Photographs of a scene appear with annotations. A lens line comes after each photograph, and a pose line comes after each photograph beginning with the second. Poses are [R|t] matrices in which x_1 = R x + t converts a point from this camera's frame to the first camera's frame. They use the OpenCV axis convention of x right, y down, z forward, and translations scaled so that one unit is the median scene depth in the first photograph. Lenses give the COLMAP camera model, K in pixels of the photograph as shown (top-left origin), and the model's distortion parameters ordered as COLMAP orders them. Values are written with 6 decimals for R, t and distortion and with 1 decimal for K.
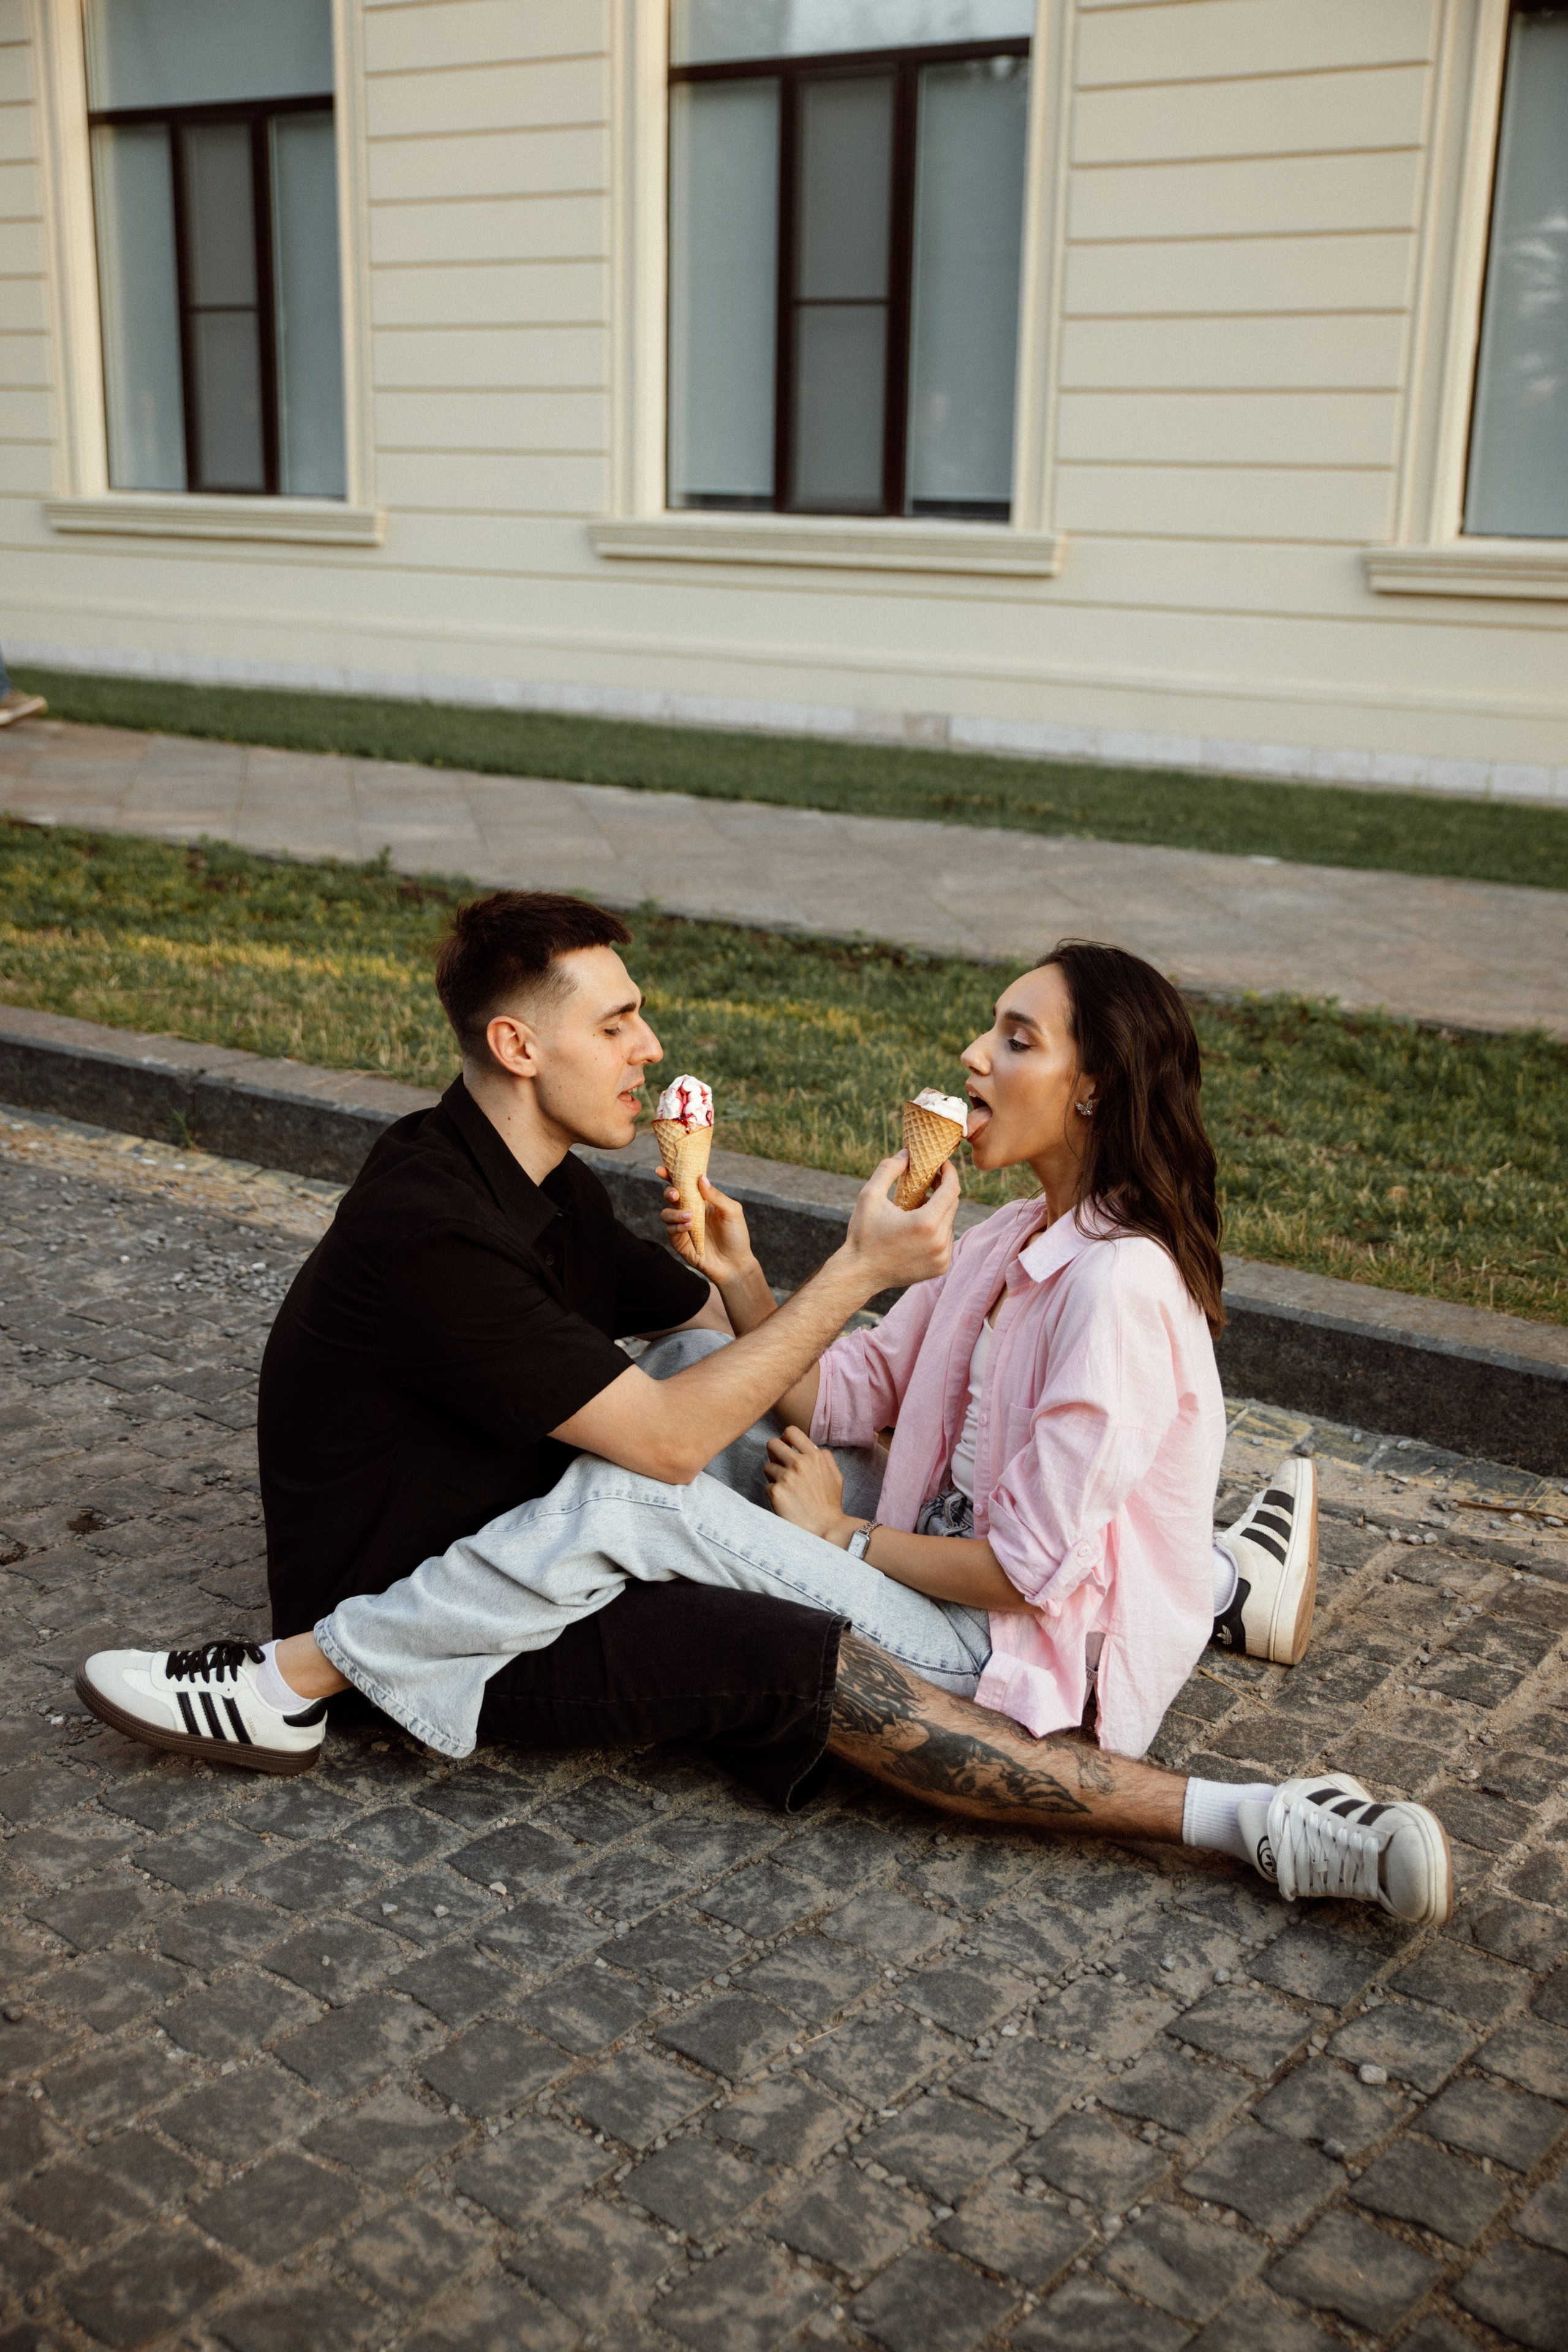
lens RADIAL K [[2549.0, 0, 778.1], [0, 2549.0, 1174.8], [0, 0, 1]] dist [-0.015024, 0.108664]
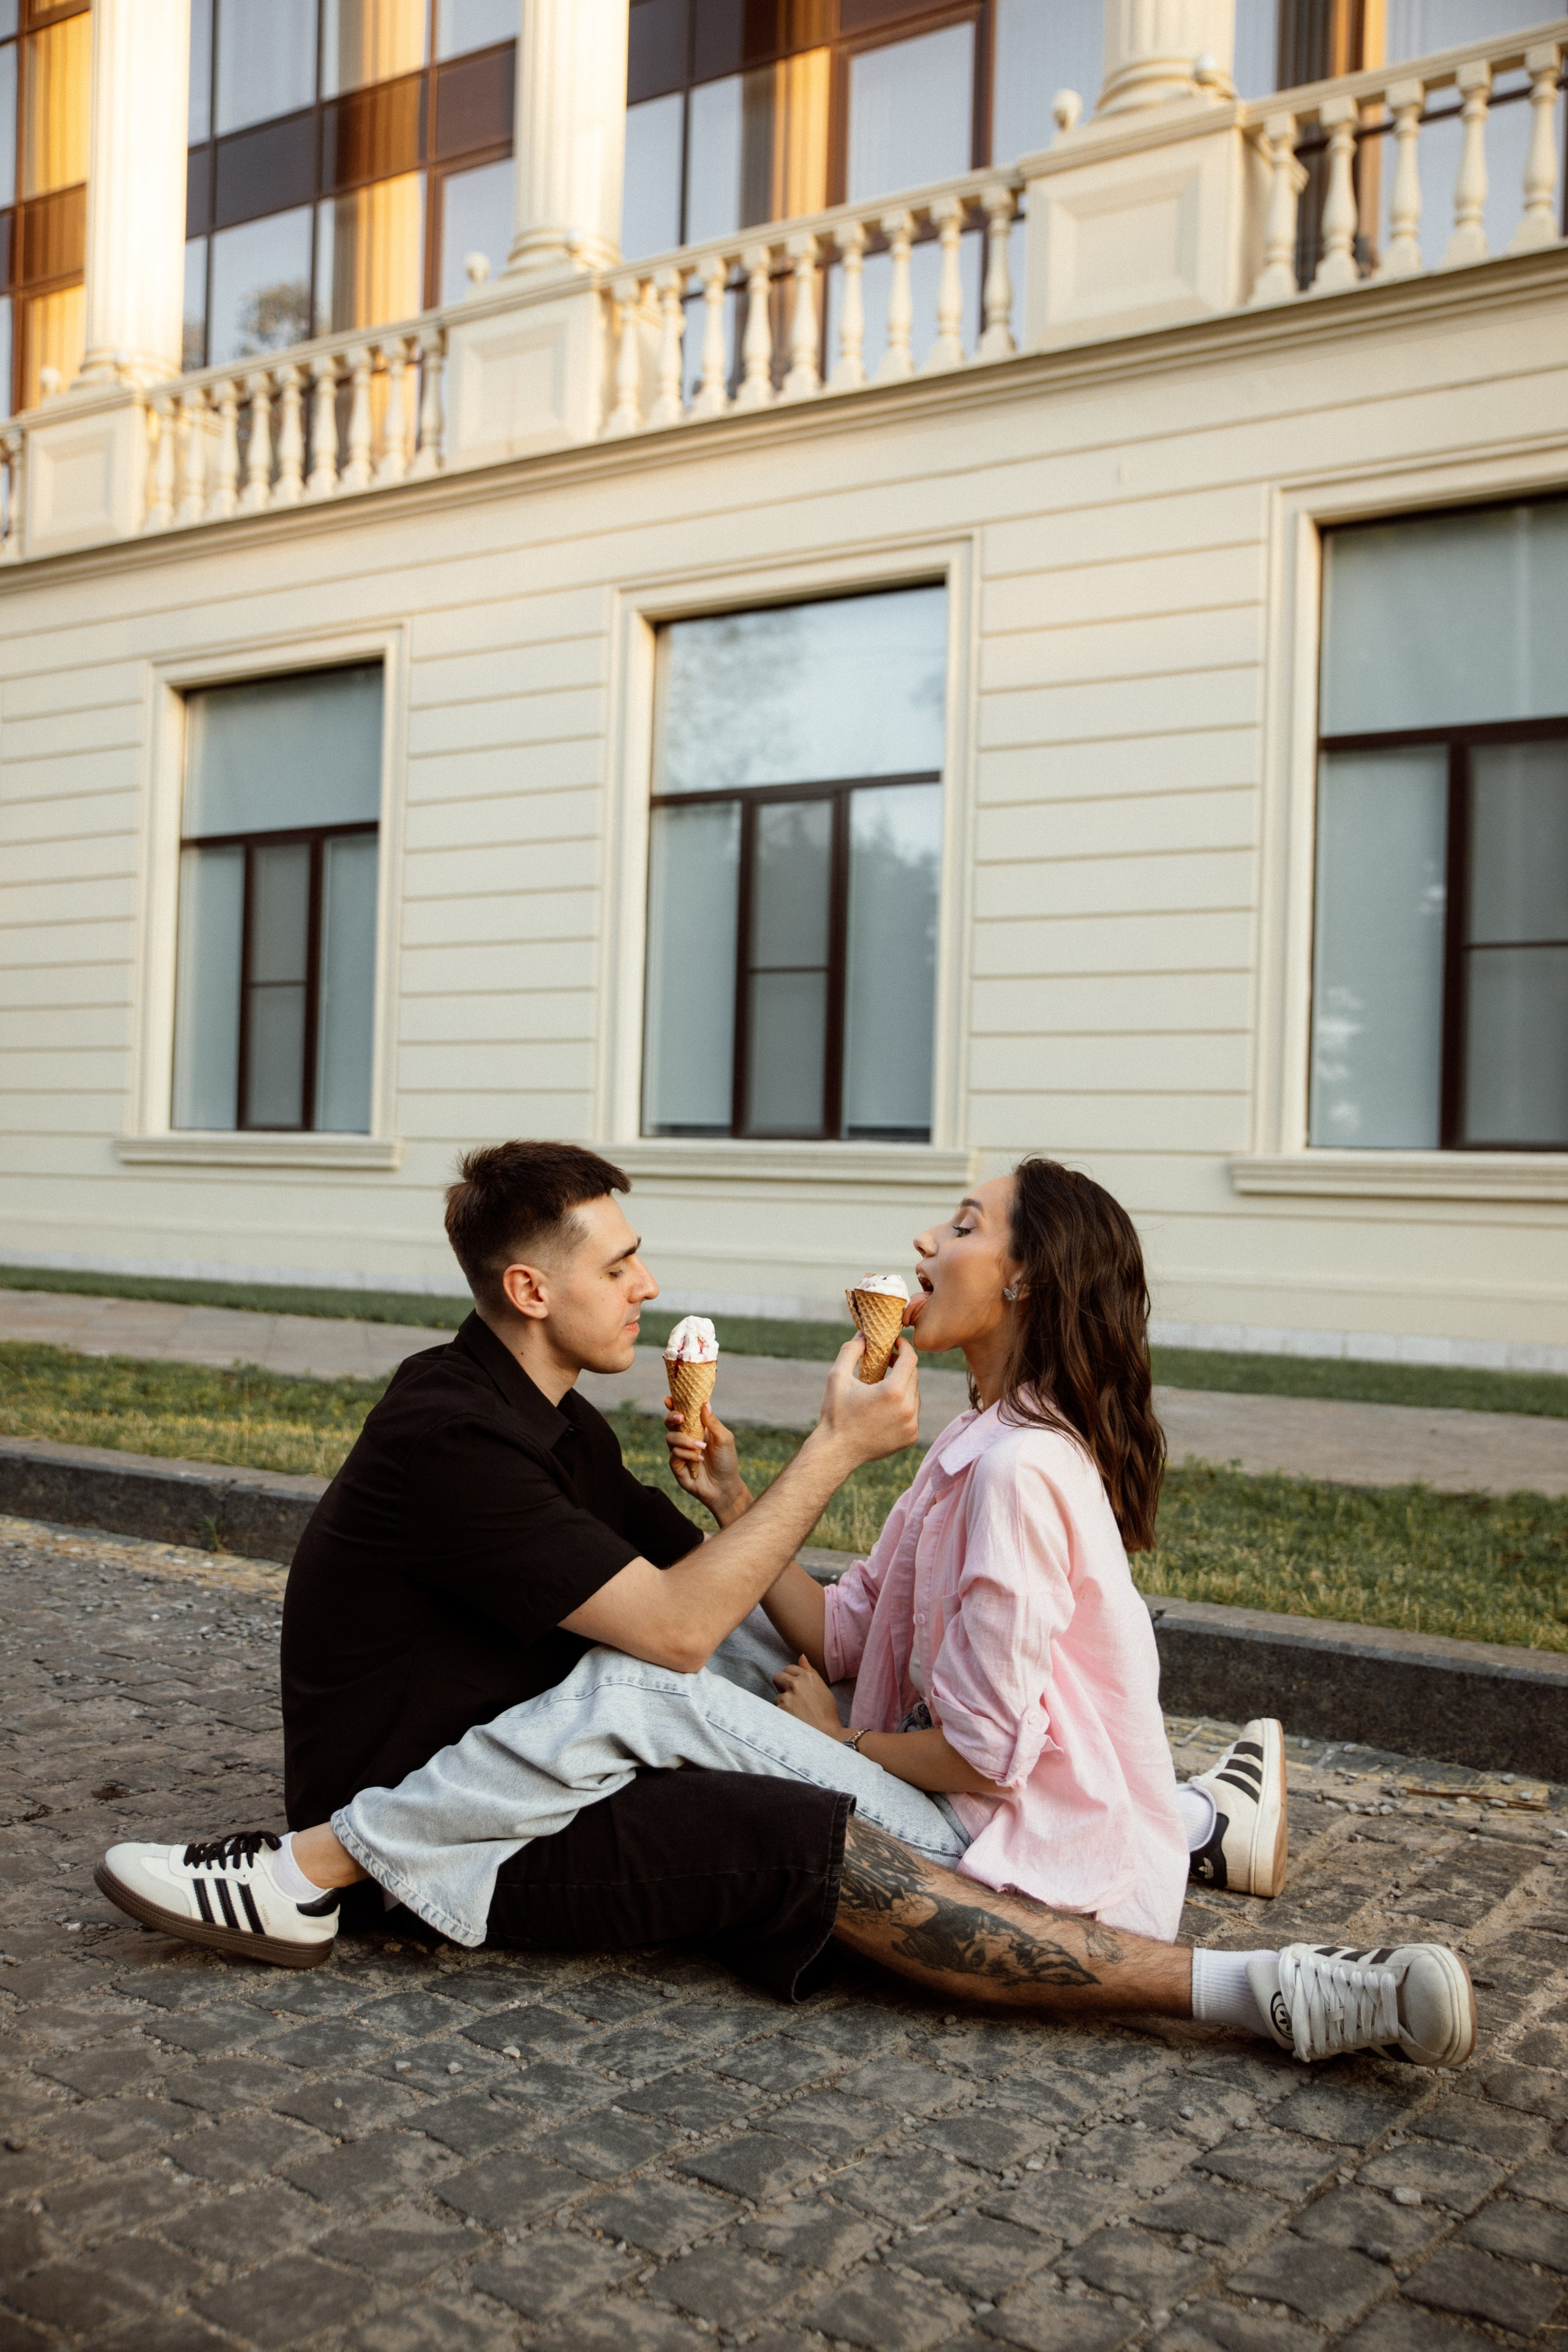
lens RADIAL K [[2199.3, 0, 784.0], [0, 2199.3, 1176.0], [0, 0, 1]] dist [-0.054794, 0.118329]
pose [[0.999505, 0.011595, 0.029261, -0.031712], [-0.003100, 0.961417, -0.275078, 0.181848], [-0.031321, 0.274851, 0.960977, 0.078248]]
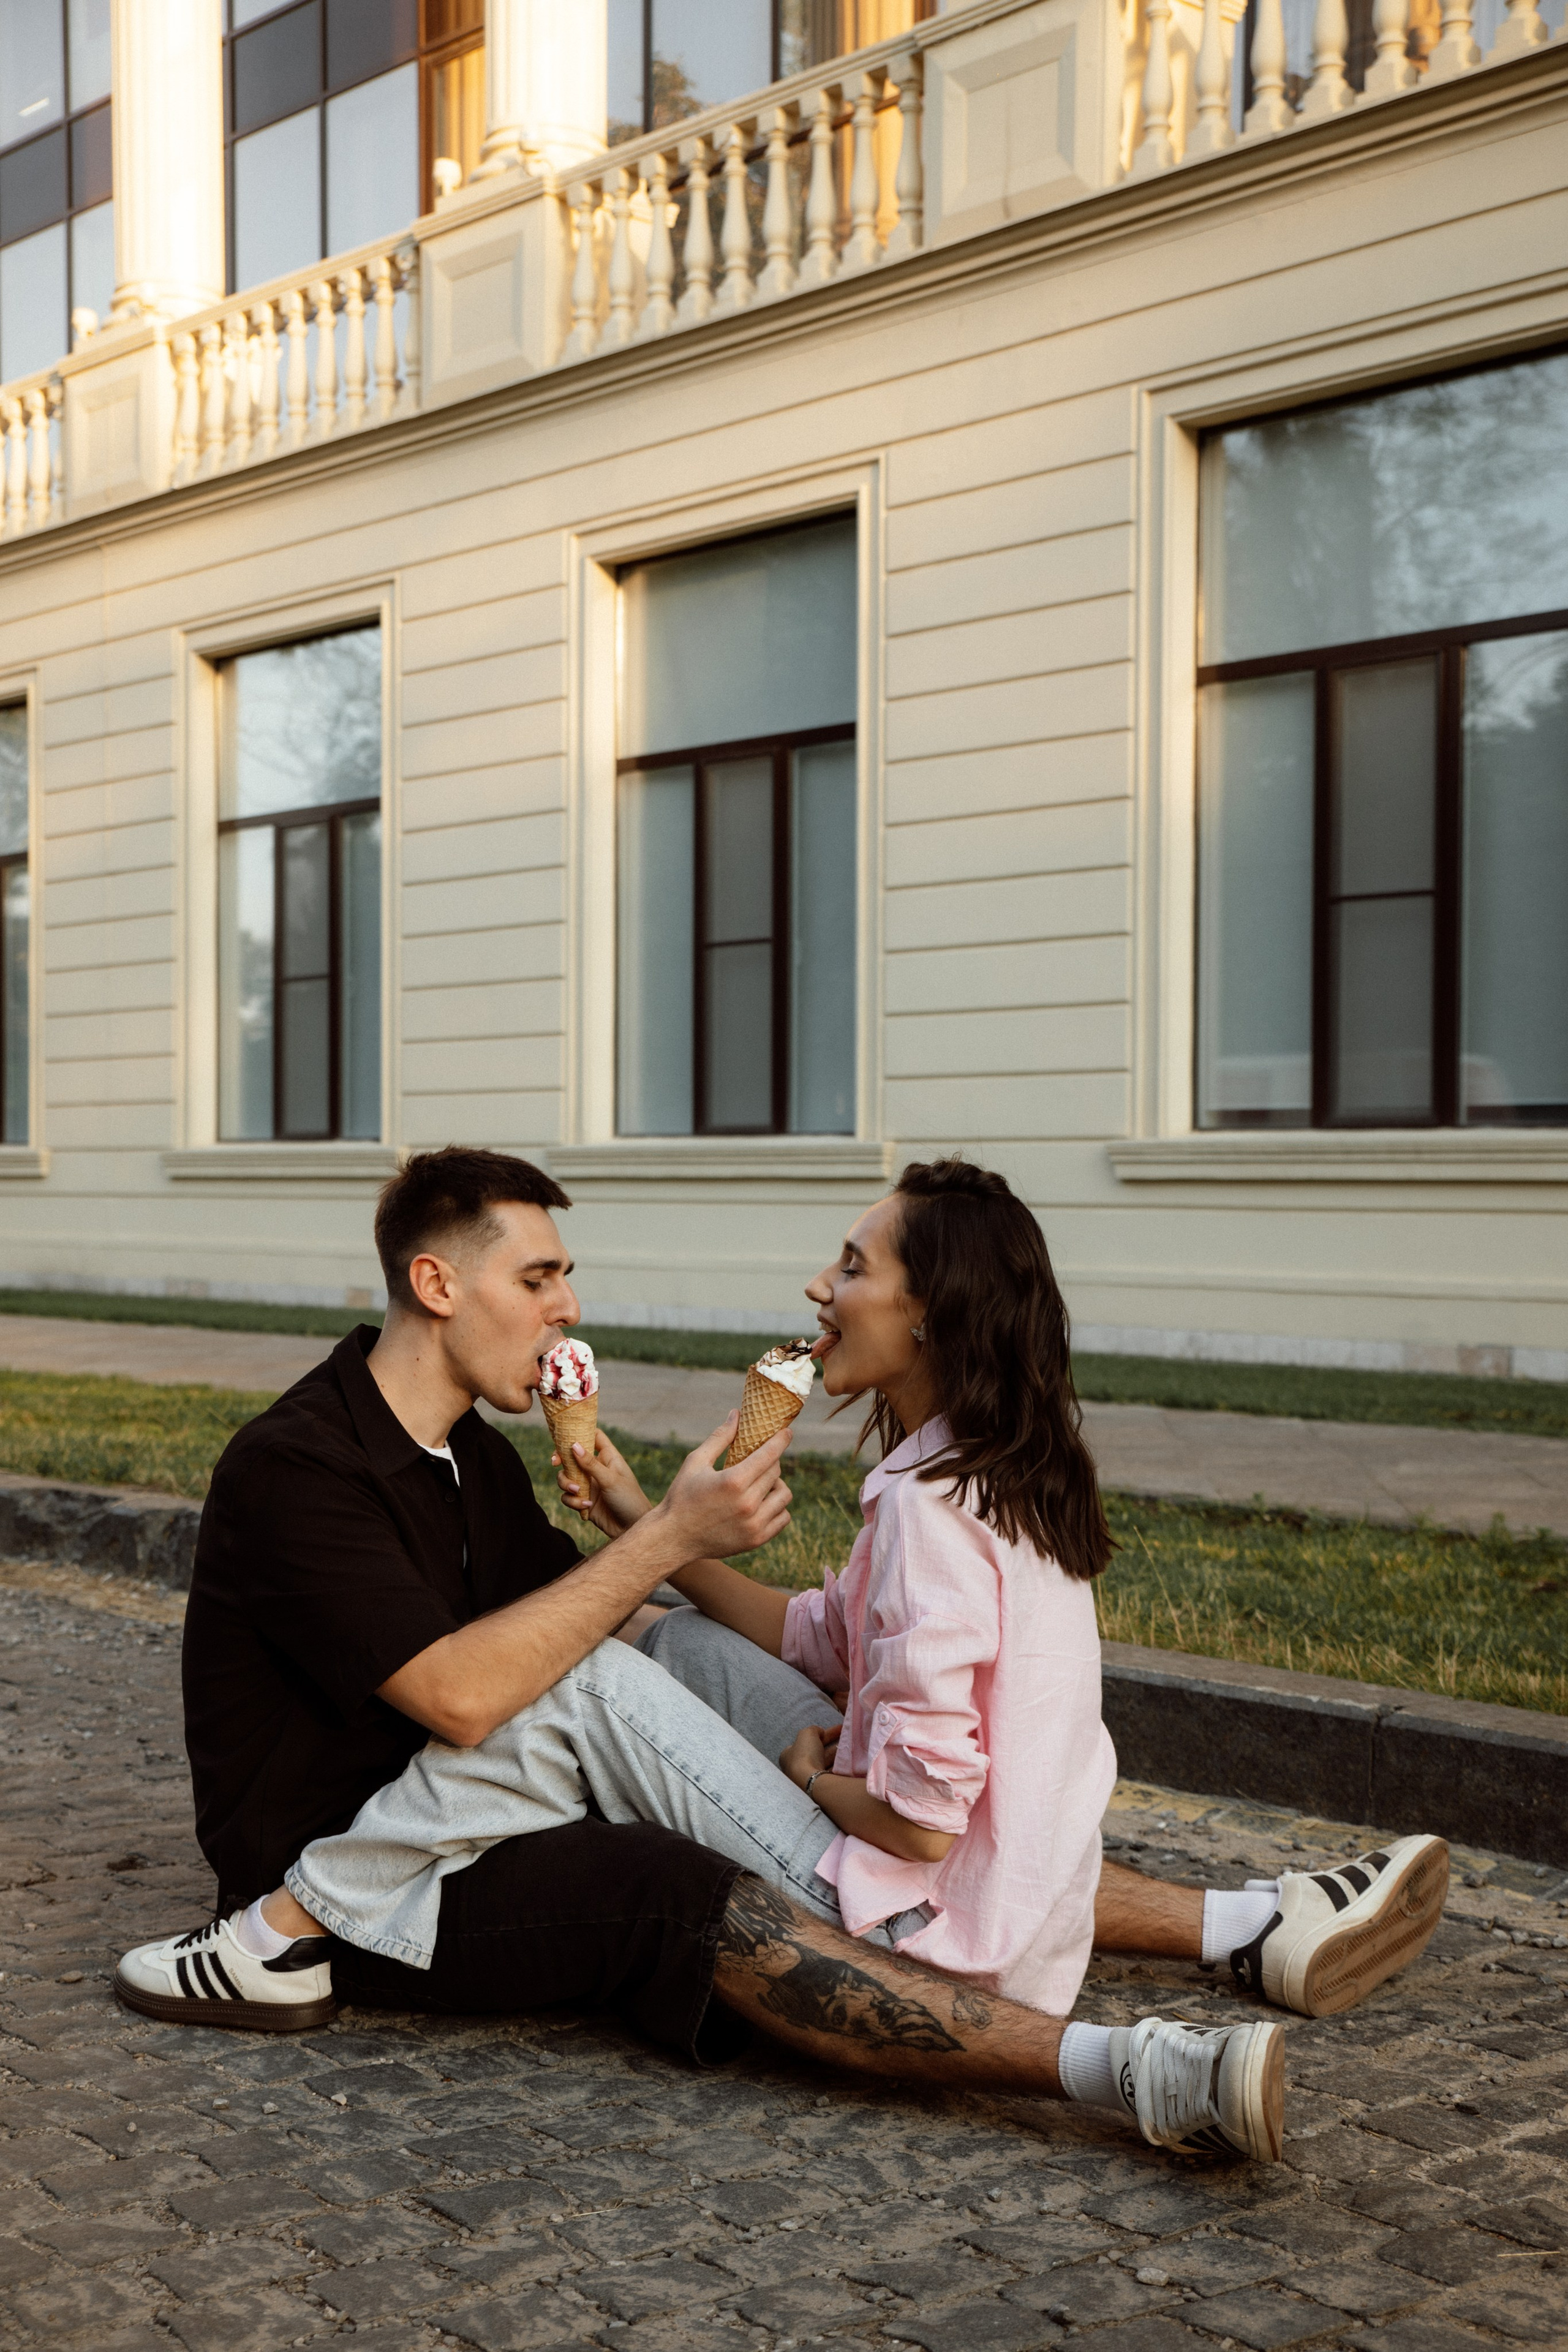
lens RADIAL K [[3083.3, 0, 784.0], [0, 3083.3, 1176.0], [0, 0, 1]] dist [0.056271, 0.071650]
pose [[0.972218, -0.012770, -0.233729, 0.323687], [-0.052354, 0.961352, -0.270298, 0.248373], [0.228148, 0.275025, 0.933975, -0.144706]]
